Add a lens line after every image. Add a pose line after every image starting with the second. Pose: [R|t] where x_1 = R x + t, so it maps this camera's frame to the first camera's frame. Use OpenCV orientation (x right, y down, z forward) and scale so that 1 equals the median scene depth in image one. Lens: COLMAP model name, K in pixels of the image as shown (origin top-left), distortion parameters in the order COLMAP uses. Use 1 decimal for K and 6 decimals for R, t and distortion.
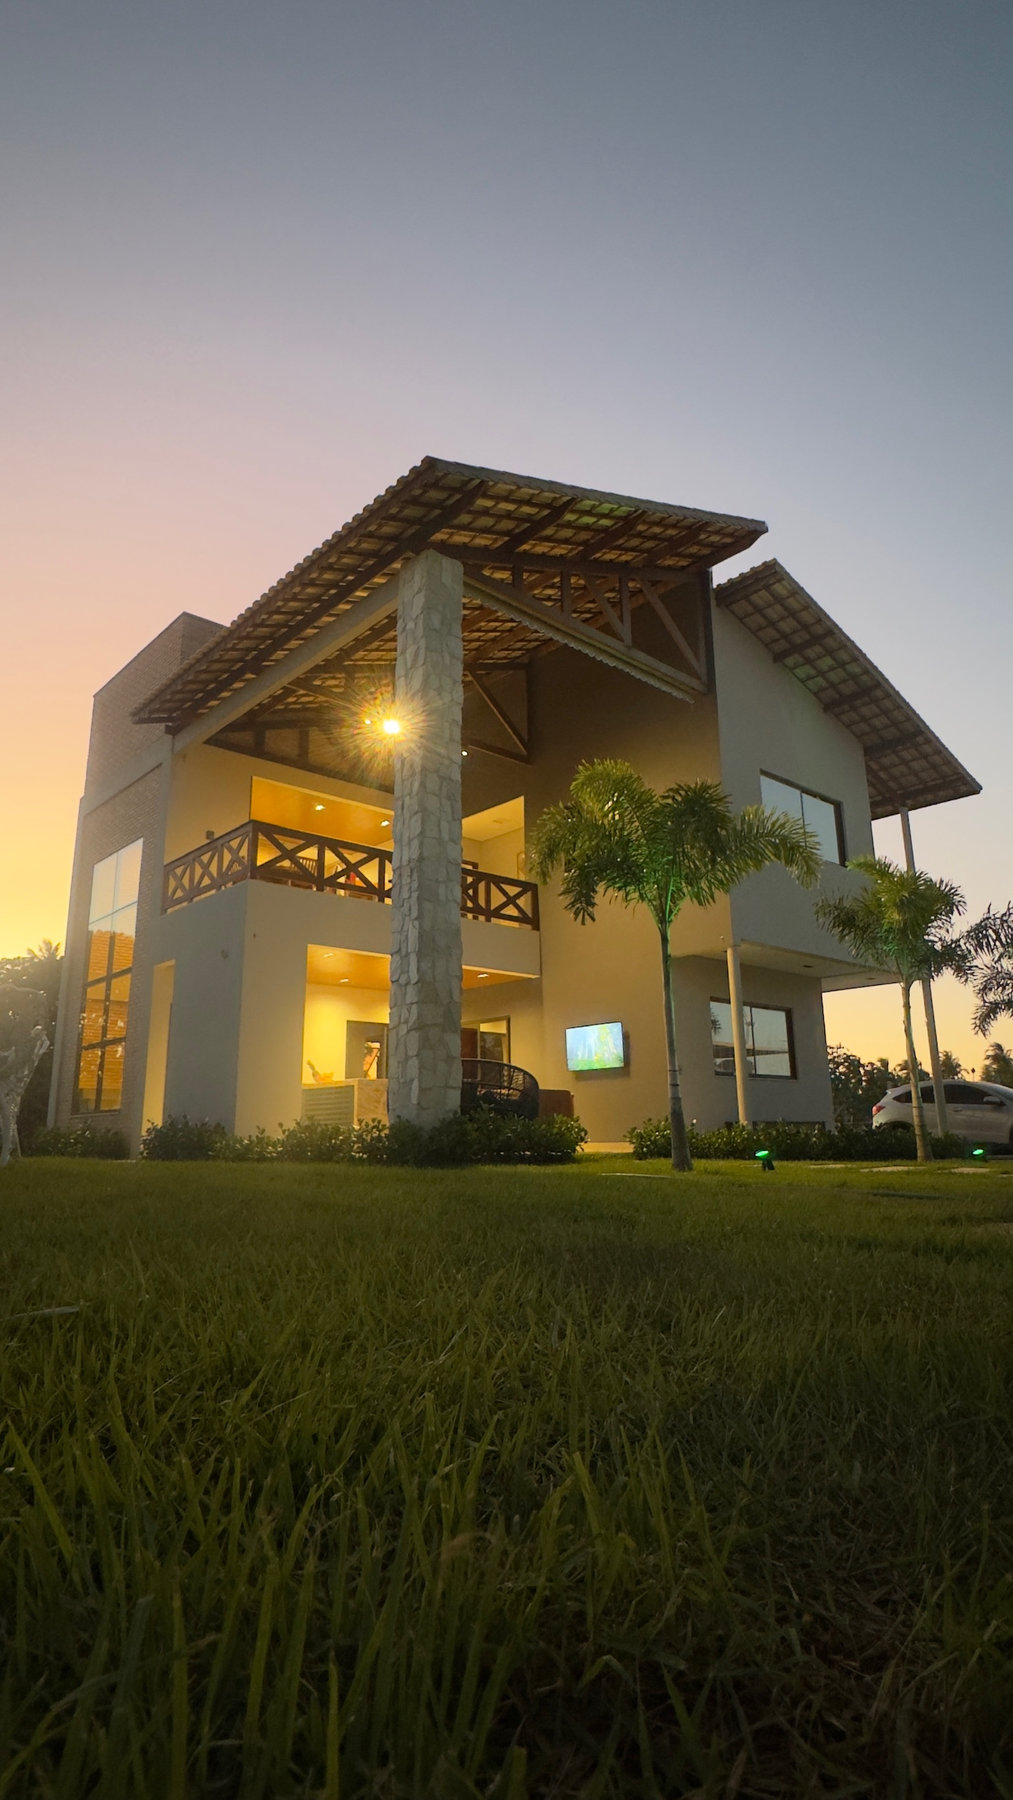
lens RADIAL K [[968.4, 0, 506.5], [0, 968.4, 900.0], [0, 0, 1]] dist [-0.000018, 0.000059]
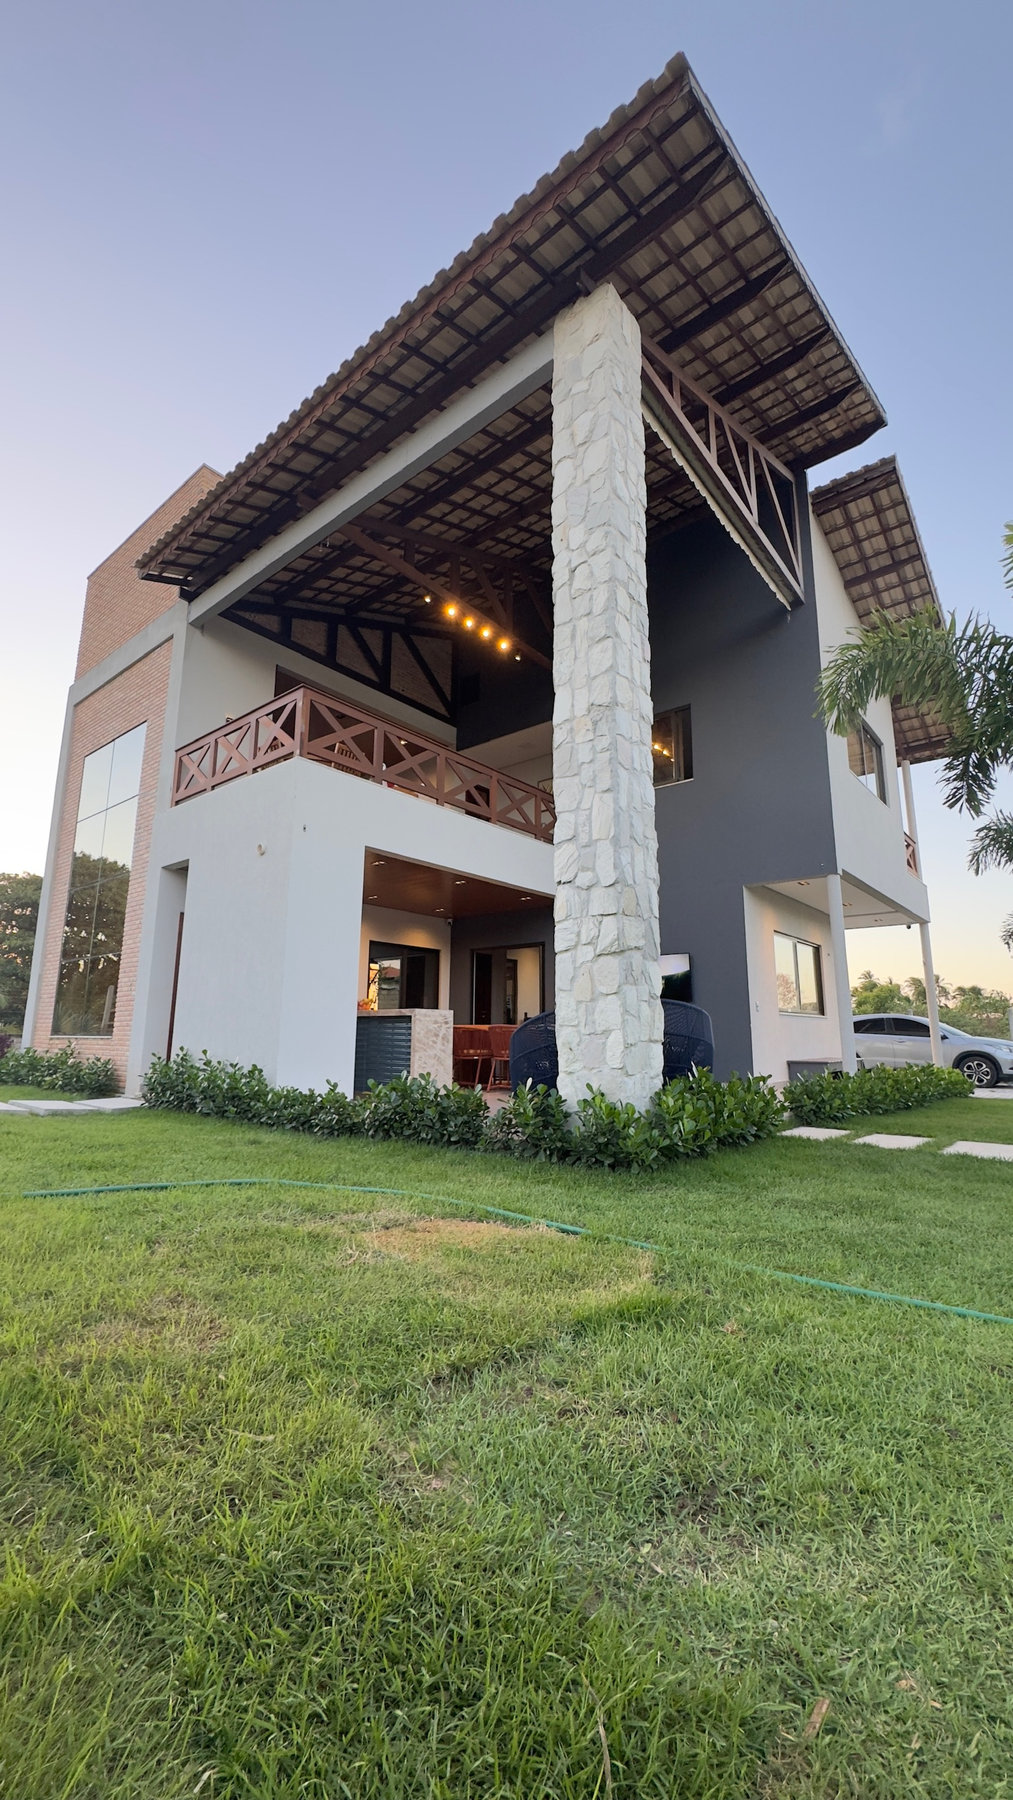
lens RADIAL K [[717.8, 0, 506.5], [0, 717.8, 900.0], [0, 0, 1]] dist [-0.002800, -0.000055]
pose [[0.988920, 0.045616, 0.141270, -0.161310], [-0.053028, 0.997383, 0.049152, 0.052091], [-0.138658, -0.056099, 0.988750, 0.359574]]
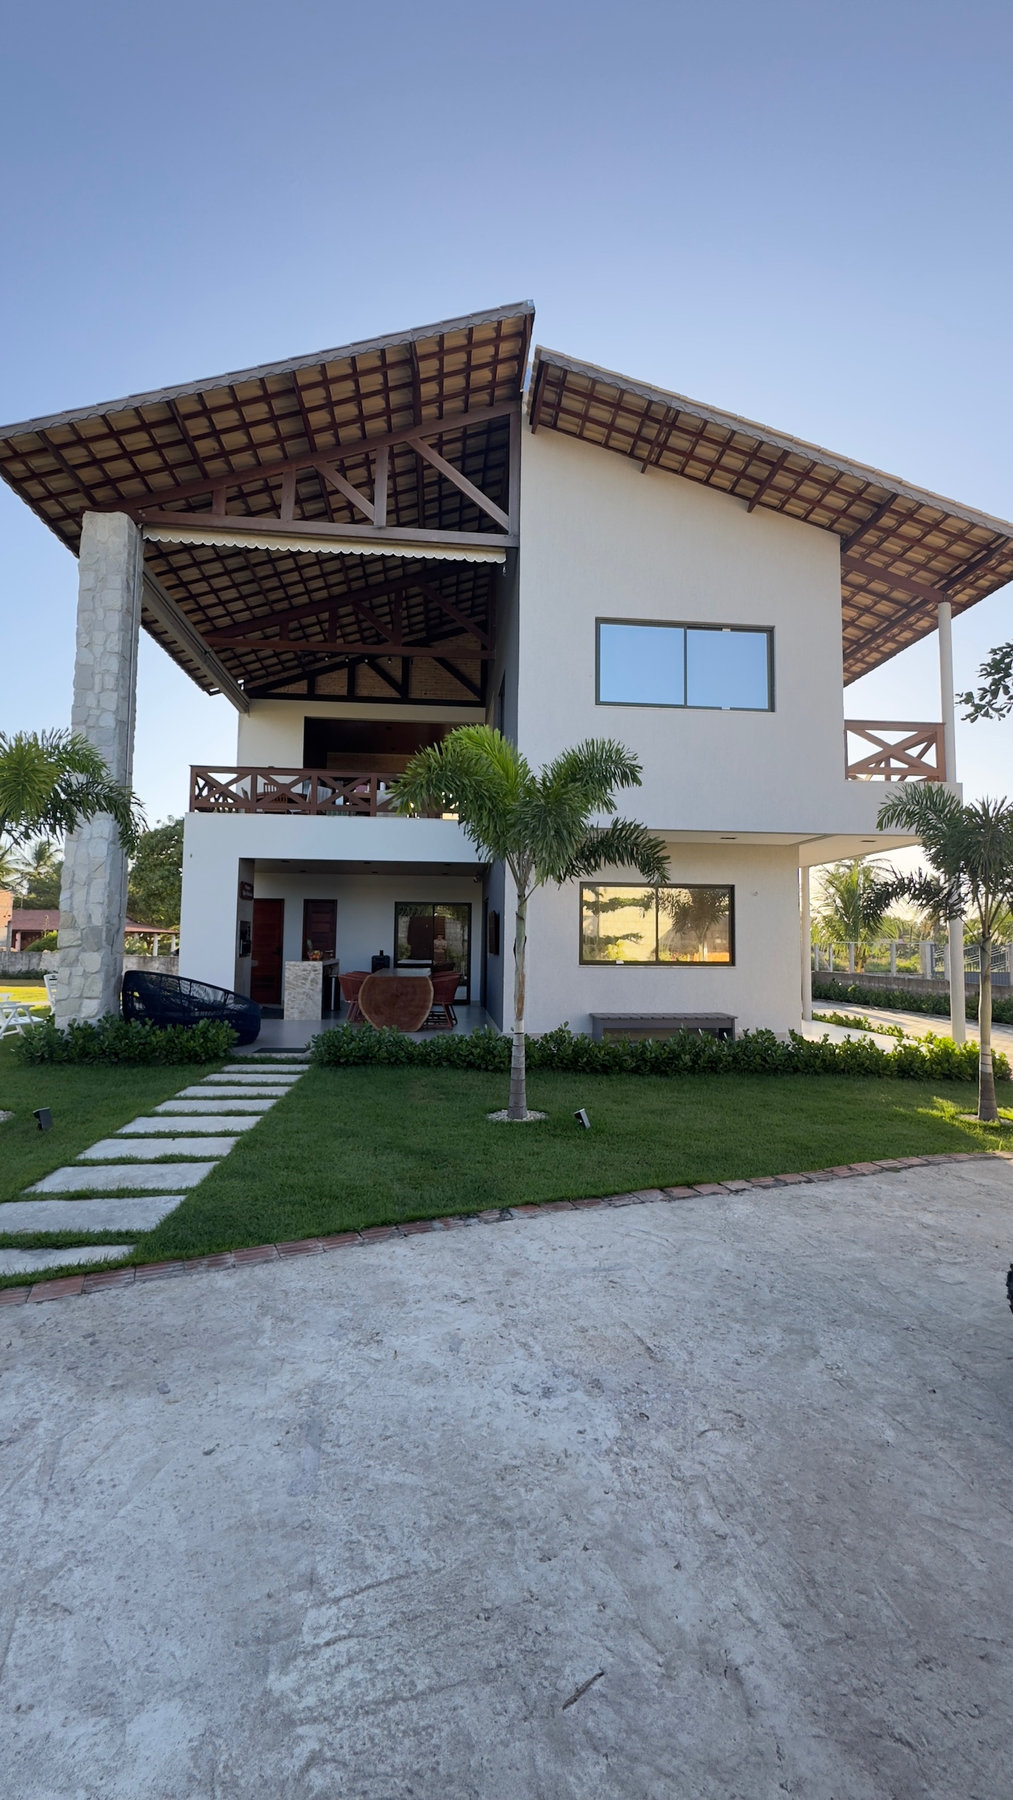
lens RADIAL K [[717.8, 0, 506.5], [0, 717.8, 900.0], [0, 0, 1]] dist [-0.002800, -0.000055]
pose [[0.798629, -0.015674, -0.601620, 0.604939], [0.125292, 0.982087, 0.140734, 0.010068], [0.588637, -0.187773, 0.786287, 0.431325]]
